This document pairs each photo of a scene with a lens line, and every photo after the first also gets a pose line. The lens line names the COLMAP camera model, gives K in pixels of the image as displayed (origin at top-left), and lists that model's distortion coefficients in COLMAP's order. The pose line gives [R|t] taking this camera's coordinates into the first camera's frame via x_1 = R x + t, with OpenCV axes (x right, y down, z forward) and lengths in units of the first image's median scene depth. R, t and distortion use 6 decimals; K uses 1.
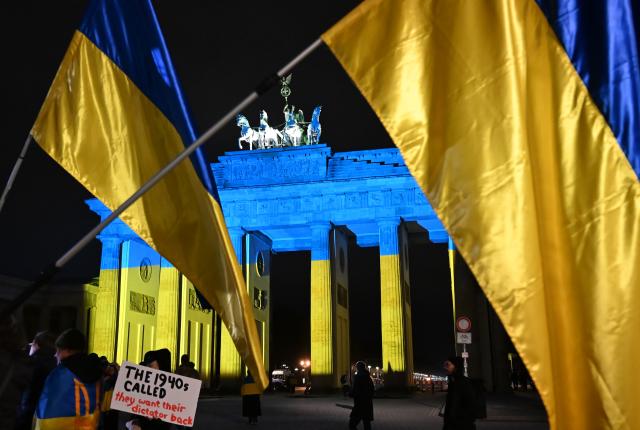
lens RADIAL K [[667.4, 0, 319.2], [0, 667.4, 215.0], [0, 0, 1]] dist [0.020323, 0.000000]
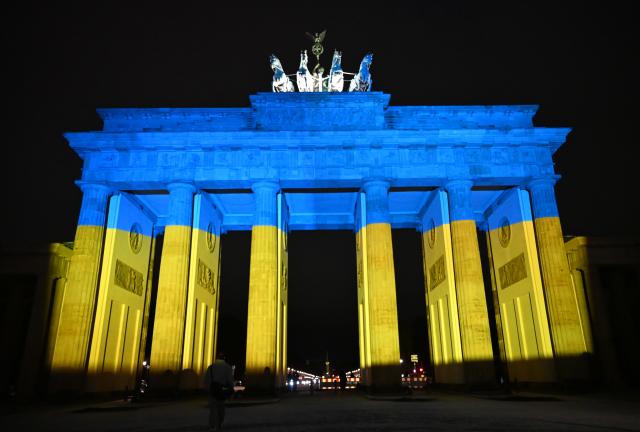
lens RADIAL K [[459.3, 0, 327.0], [0, 459.3, 227.1], [0, 0, 1]] dist [0.005916, 0.002973]
pose [[0.974900, 0.062961, 0.213558, -0.167980], [-0.045470, 0.995270, -0.085850, 0.115158], [-0.217953, 0.073984, 0.973151, 0.446827]]
